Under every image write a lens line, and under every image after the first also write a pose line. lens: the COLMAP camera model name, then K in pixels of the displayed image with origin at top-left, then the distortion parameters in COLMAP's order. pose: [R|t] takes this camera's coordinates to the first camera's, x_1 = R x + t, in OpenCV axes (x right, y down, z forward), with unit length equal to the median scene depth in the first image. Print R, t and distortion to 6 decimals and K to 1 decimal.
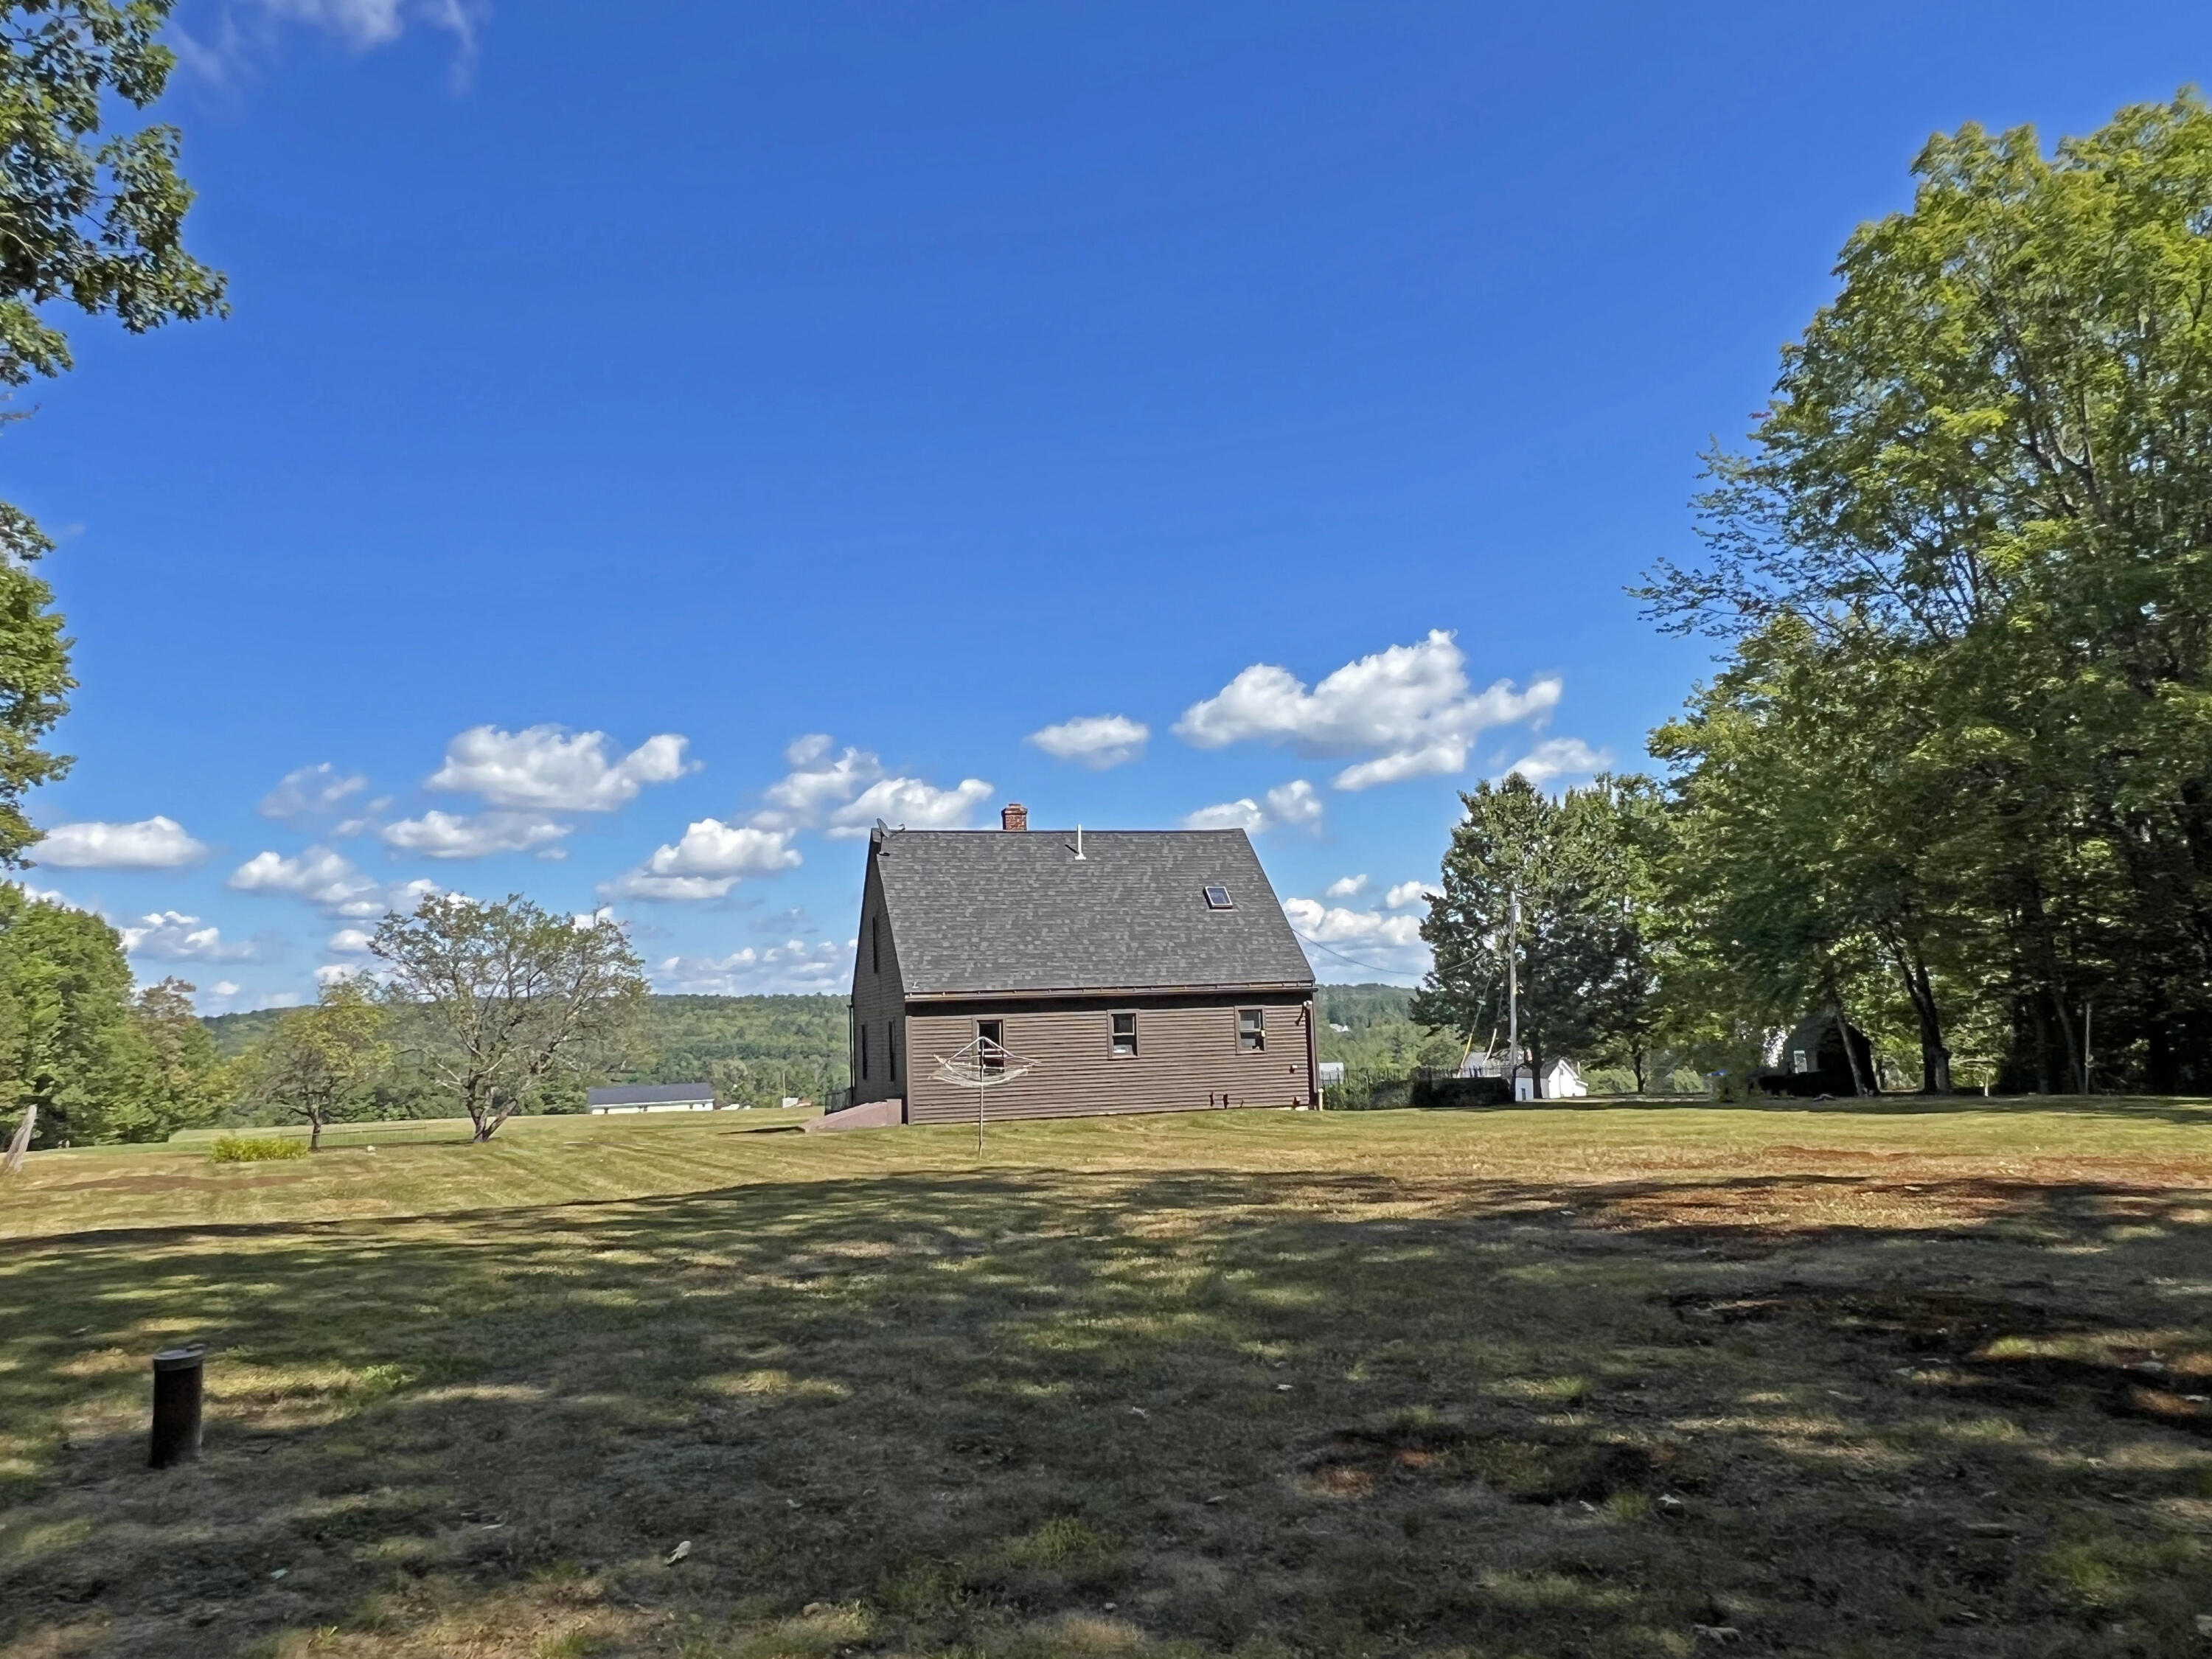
lens RADIAL K [[1671.1, 0, 1102.2], [0, 1671.1, 829.8], [0, 0, 1]] dist [-0.001463, -0.000213]
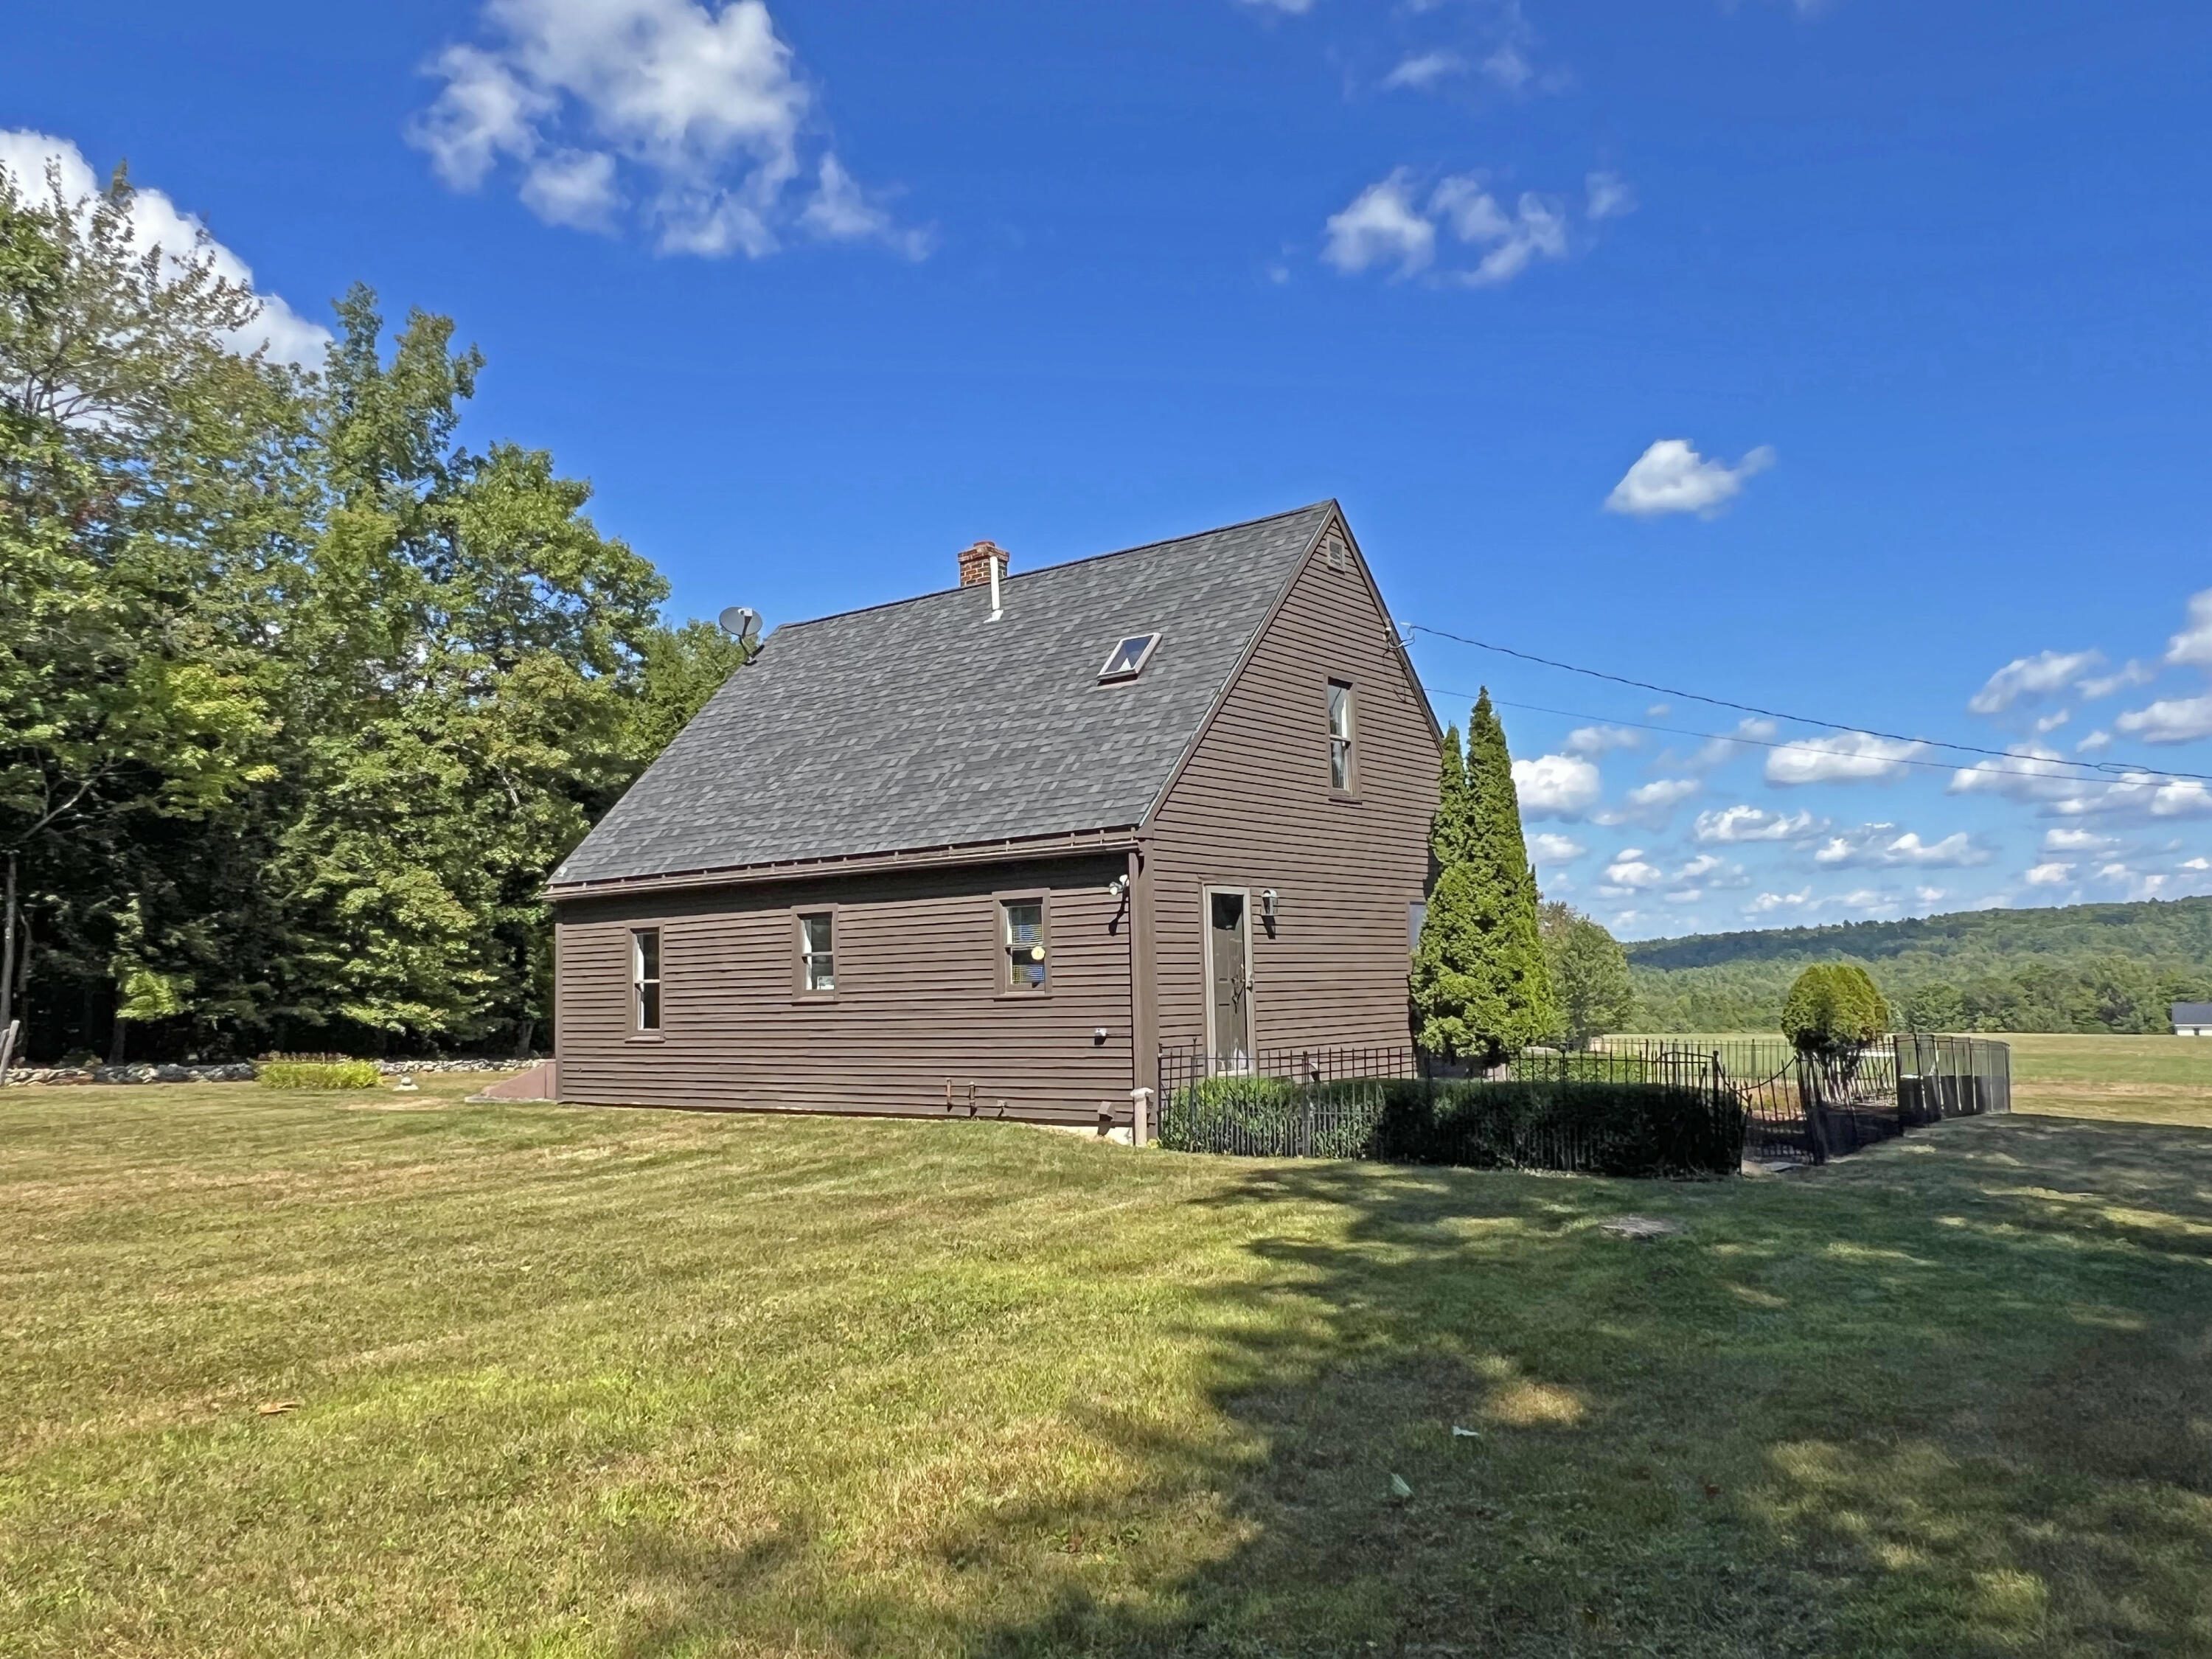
lens RADIAL K [[1671.1, 0, 1106.4], [0, 1671.1, 838.5], [0, 0, 1]] dist [-0.001463, -0.000213]
pose [[0.561366, -0.051771, -0.825946, 0.076469], [0.103764, 0.994568, 0.008184, 0.014895], [0.821036, -0.090298, 0.563689, 0.126649]]
